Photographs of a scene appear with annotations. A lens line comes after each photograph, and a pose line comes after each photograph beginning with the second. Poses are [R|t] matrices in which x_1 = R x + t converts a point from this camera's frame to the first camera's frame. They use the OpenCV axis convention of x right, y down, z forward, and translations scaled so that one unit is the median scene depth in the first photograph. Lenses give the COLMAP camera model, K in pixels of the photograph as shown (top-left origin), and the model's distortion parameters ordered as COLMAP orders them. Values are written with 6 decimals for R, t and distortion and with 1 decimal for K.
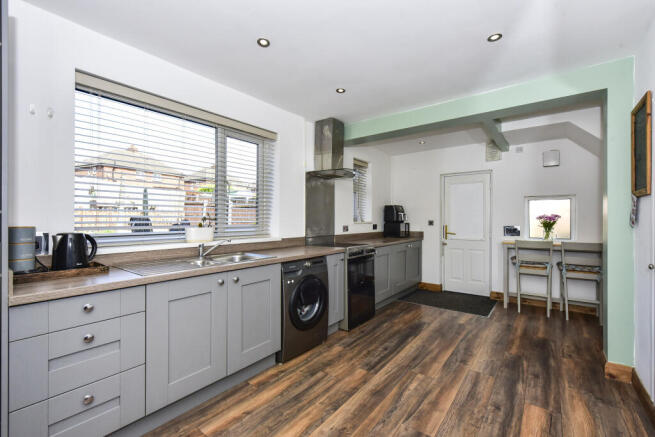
lens RADIAL K [[279.4, 0, 325.8], [0, 279.4, 227.7], [0, 0, 1]] dist [-0.003558, -0.000462]
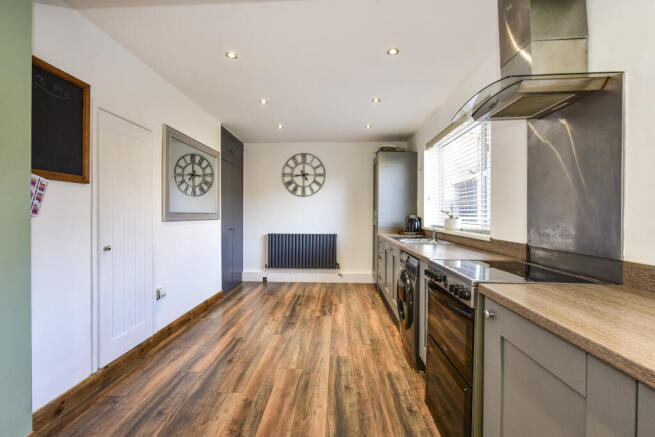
lens RADIAL K [[282.9, 0, 327.5], [0, 282.9, 218.5], [0, 0, 1]] dist [-0.000286, 0.000085]
pose [[-0.807621, 0.006959, -0.589661, 0.826561], [-0.019353, 0.999079, 0.038298, -0.043635], [0.589385, 0.042342, -0.806742, 1.854332]]
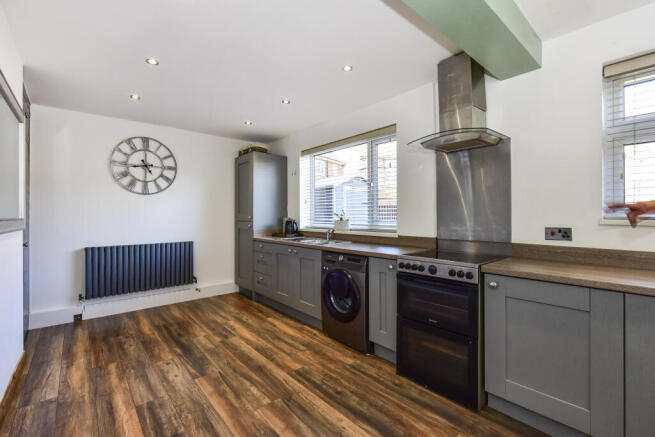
lens RADIAL K [[287.1, 0, 327.5], [0, 287.1, 218.5], [0, 0, 1]] dist [0.003259, 0.000046]
pose [[-0.184966, 0.011800, -0.982674, 1.140210], [-0.023332, 0.999593, 0.016395, -0.038770], [0.982468, 0.025961, -0.184615, 1.314351]]
